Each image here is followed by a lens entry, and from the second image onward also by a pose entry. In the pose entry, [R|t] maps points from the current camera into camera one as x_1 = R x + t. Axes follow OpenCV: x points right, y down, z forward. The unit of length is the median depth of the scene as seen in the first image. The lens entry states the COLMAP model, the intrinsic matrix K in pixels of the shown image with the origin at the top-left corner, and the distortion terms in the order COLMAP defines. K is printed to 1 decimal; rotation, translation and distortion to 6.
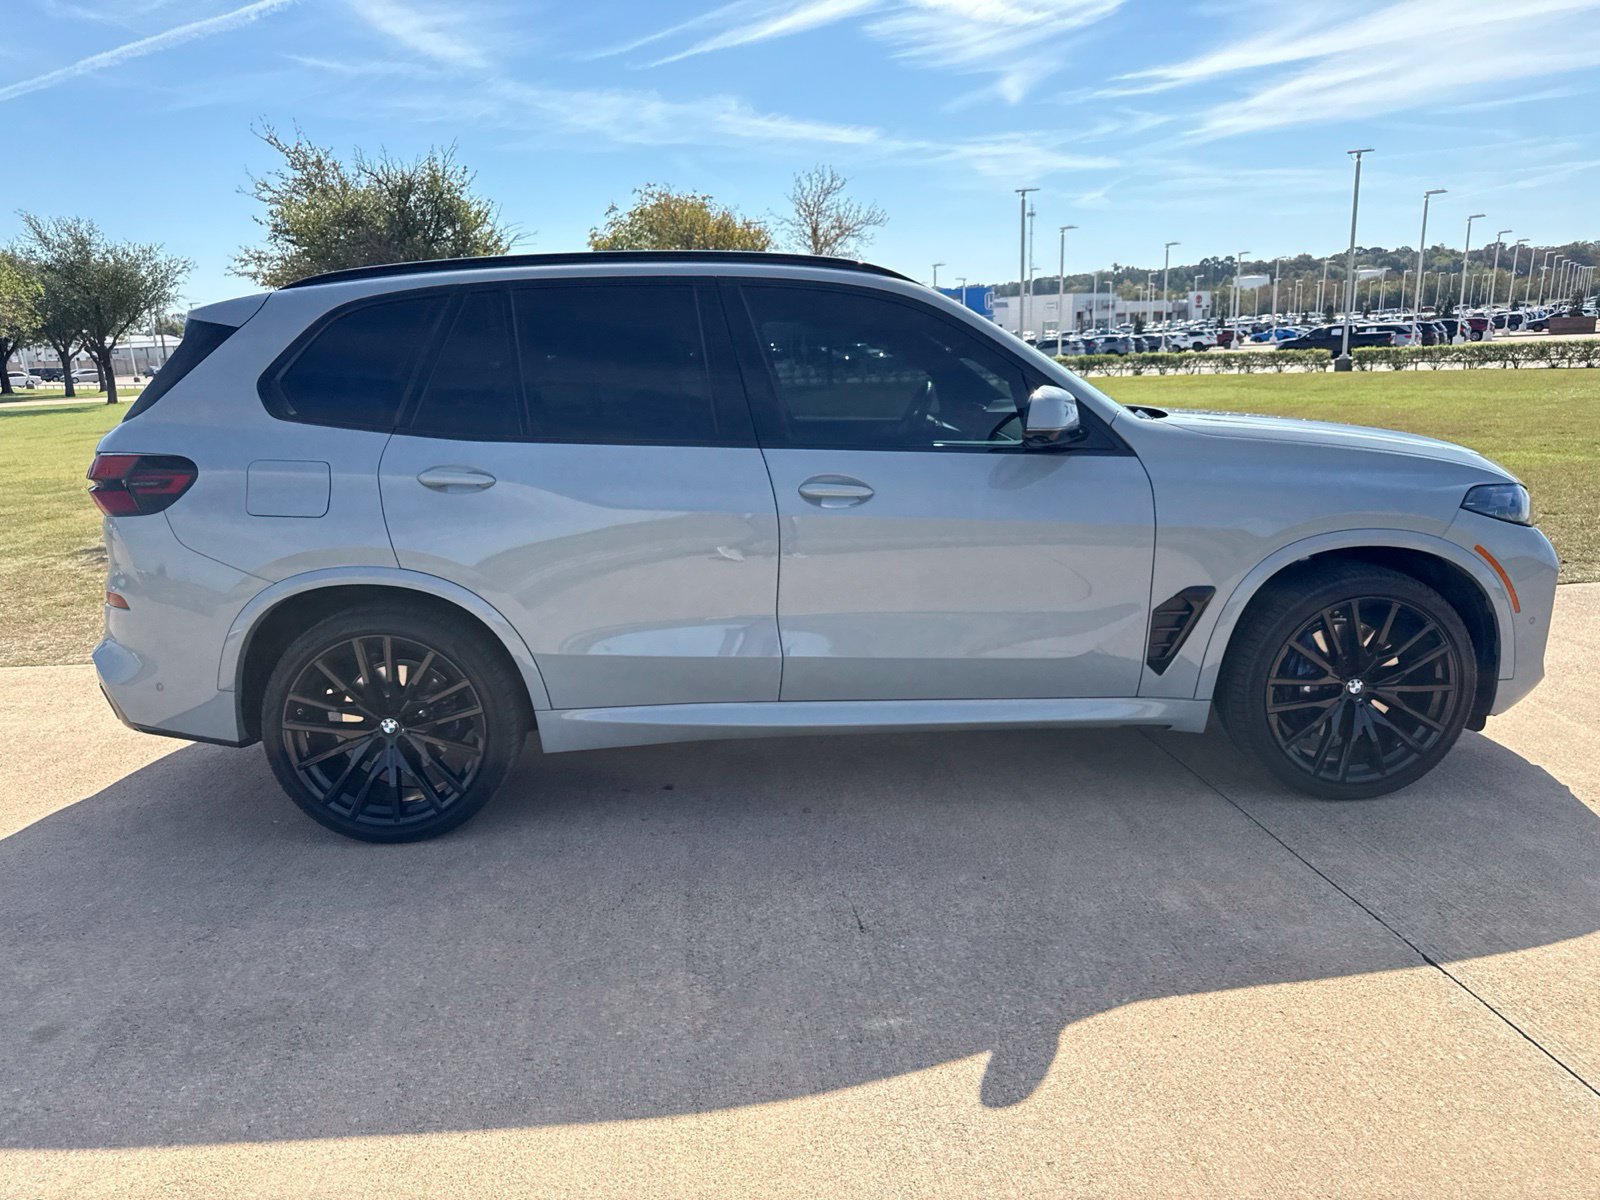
lens RADIAL K [[1144.0, 0, 800.0], [0, 1144.0, 628.3], [0, 0, 1]] dist [0.016315, -0.019442]
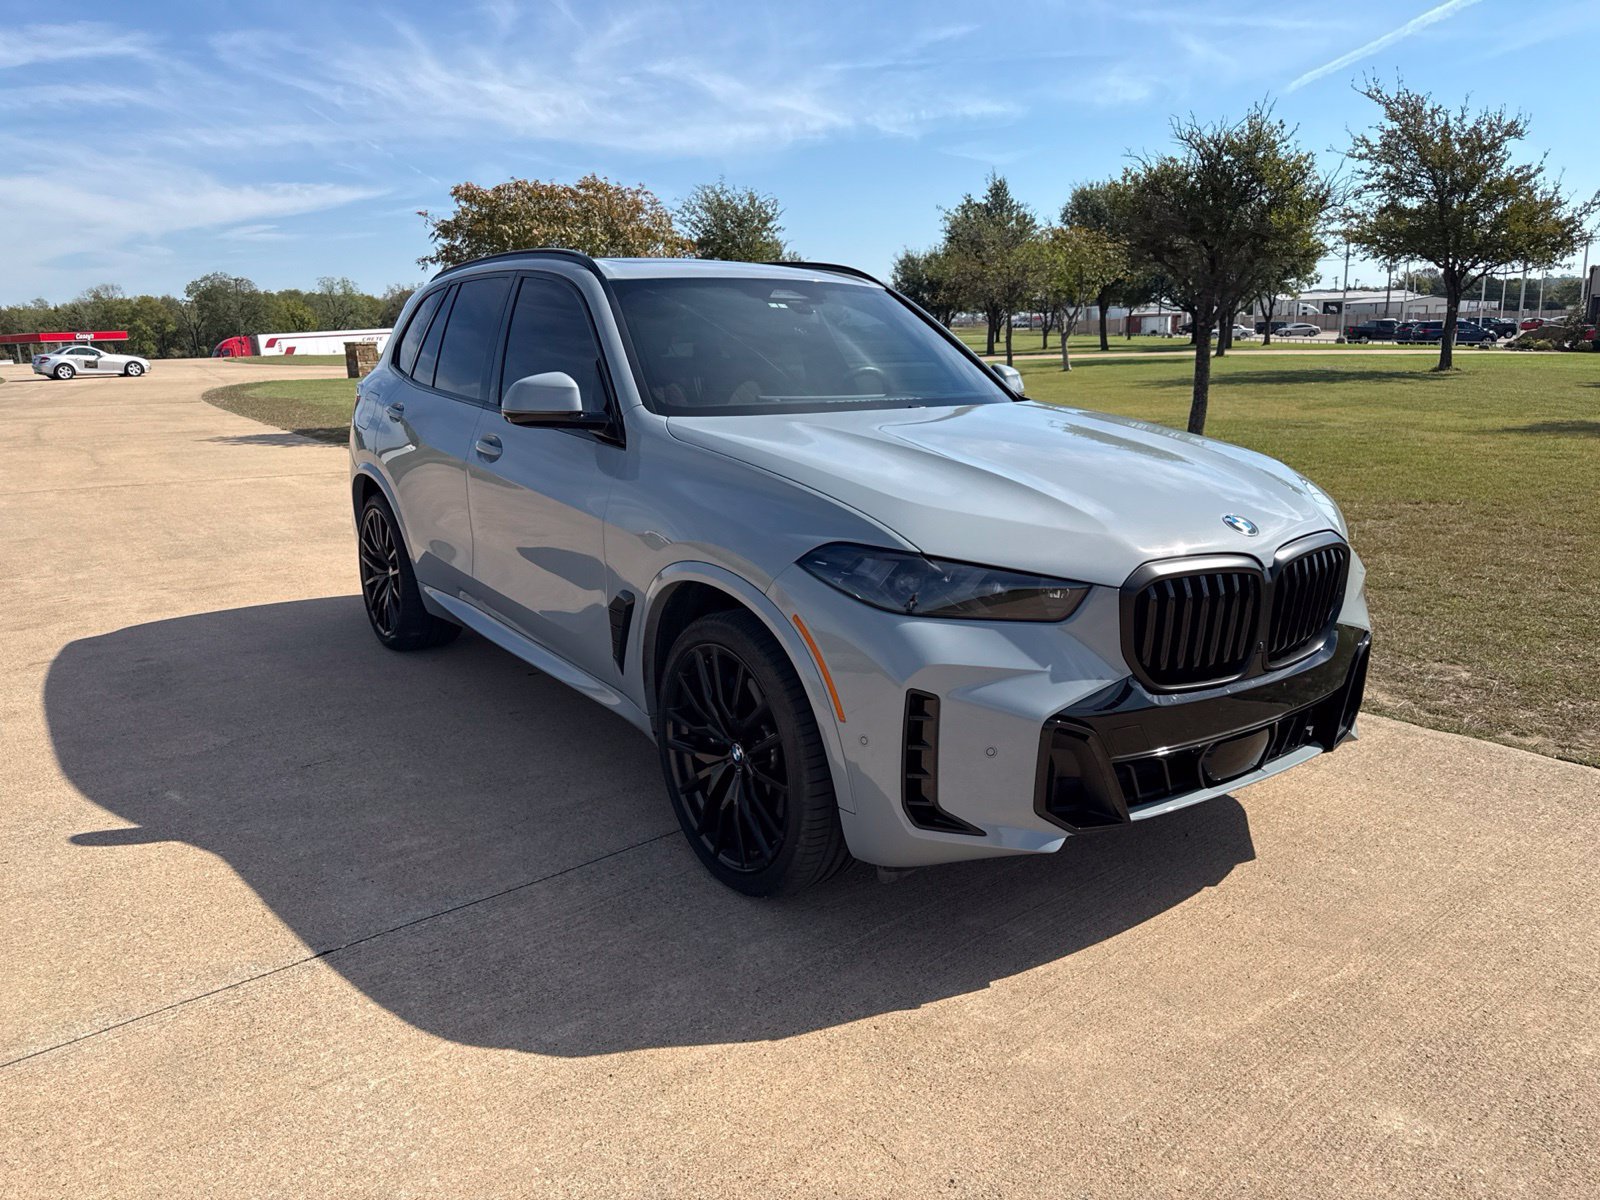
lens RADIAL K [[1146.3, 0, 798.4], [0, 1146.3, 608.2], [0, 0, 1]] dist [0.011436, -0.011041]
pose [[0.544610, 0.220633, -0.809148, 0.123132], [-0.203212, 0.970743, 0.127921, -0.017753], [0.813698, 0.094762, 0.573511, 0.058647]]
